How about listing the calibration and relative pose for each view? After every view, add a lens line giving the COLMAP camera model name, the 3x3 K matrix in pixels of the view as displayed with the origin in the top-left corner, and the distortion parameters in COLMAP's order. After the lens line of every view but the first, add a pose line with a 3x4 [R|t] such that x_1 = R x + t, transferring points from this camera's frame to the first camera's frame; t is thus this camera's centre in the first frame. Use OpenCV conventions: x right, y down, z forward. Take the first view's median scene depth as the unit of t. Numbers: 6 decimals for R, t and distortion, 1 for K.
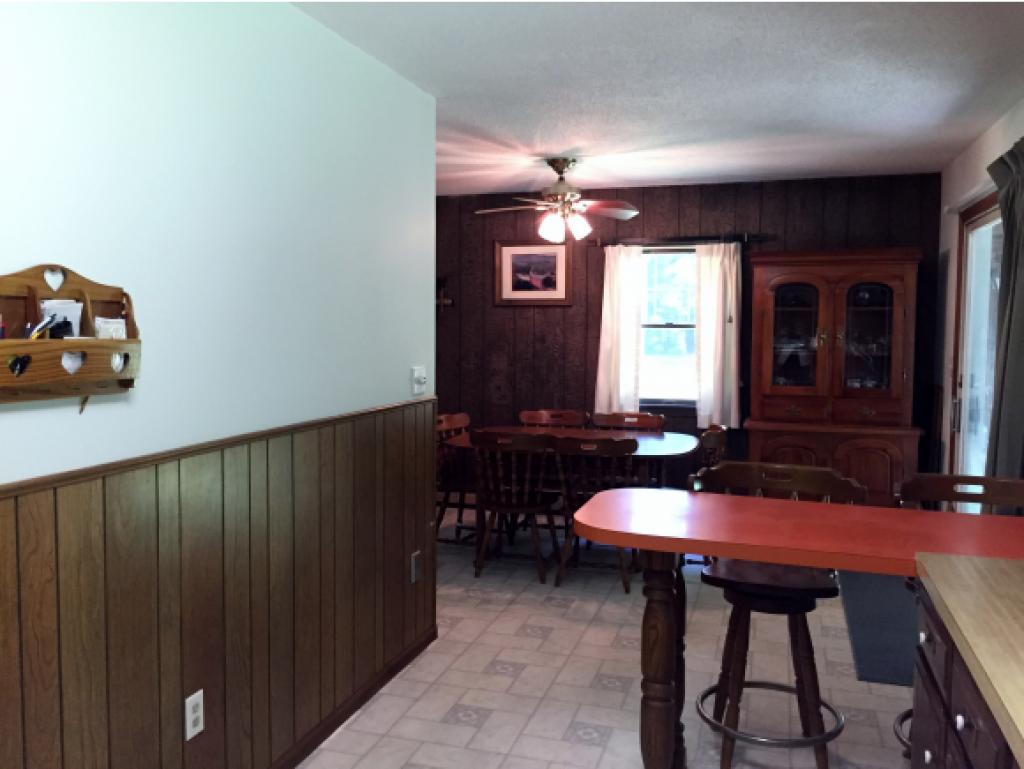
lens RADIAL K [[866.7, 0, 512.2], [0, 866.7, 385.1], [0, 0, 1]] dist [0.052303, -0.047322]
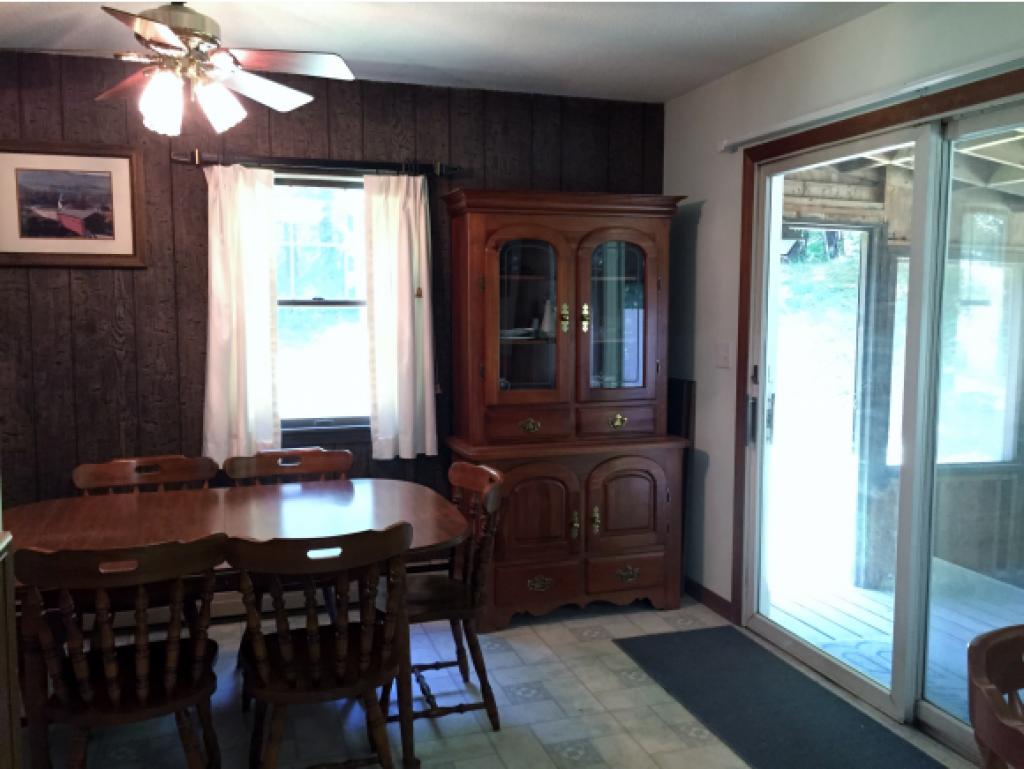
lens RADIAL K [[866.7, 0, 512.3], [0, 866.7, 383.8], [0, 0, 1]] dist [0.052303, -0.047322]
pose [[0.814185, -0.058119, 0.577690, -0.074007], [0.044095, 0.998293, 0.038288, -0.027305], [-0.578929, -0.005701, 0.815358, 0.402930]]
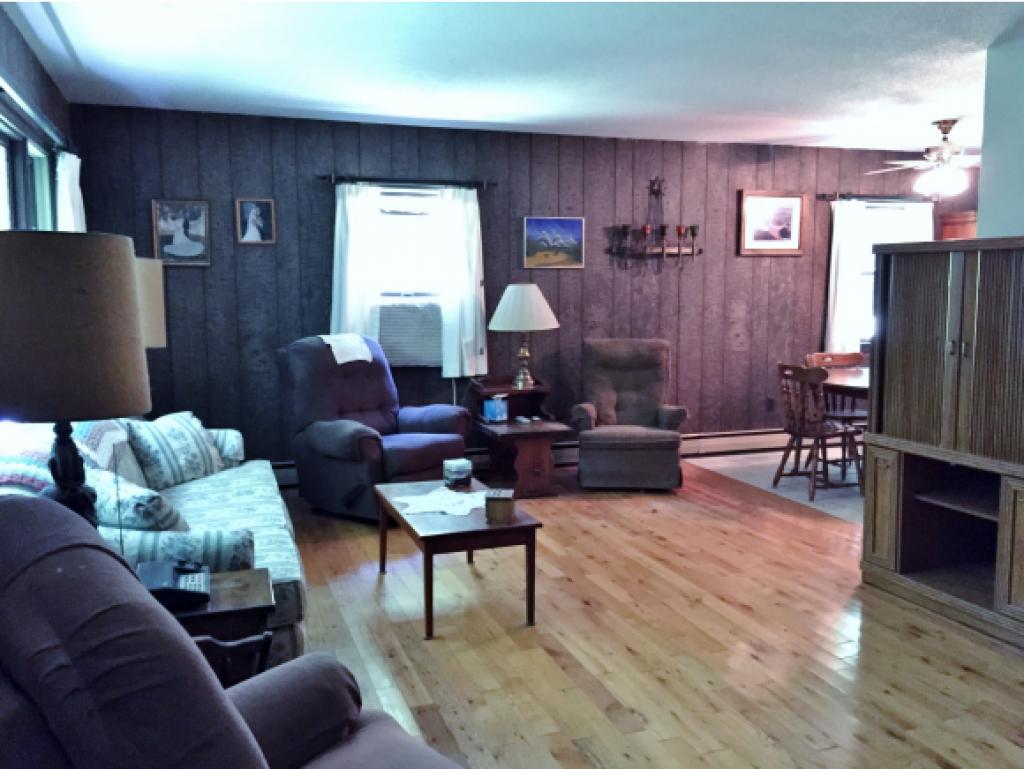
lens RADIAL K [[866.7, 0, 508.0], [0, 866.7, 387.2], [0, 0, 1]] dist [0.052303, -0.047322]
pose [[0.794974, -0.083341, 0.600891, -0.914348], [0.050894, 0.996189, 0.070835, -0.024401], [-0.604504, -0.025730, 0.796186, 0.363767]]
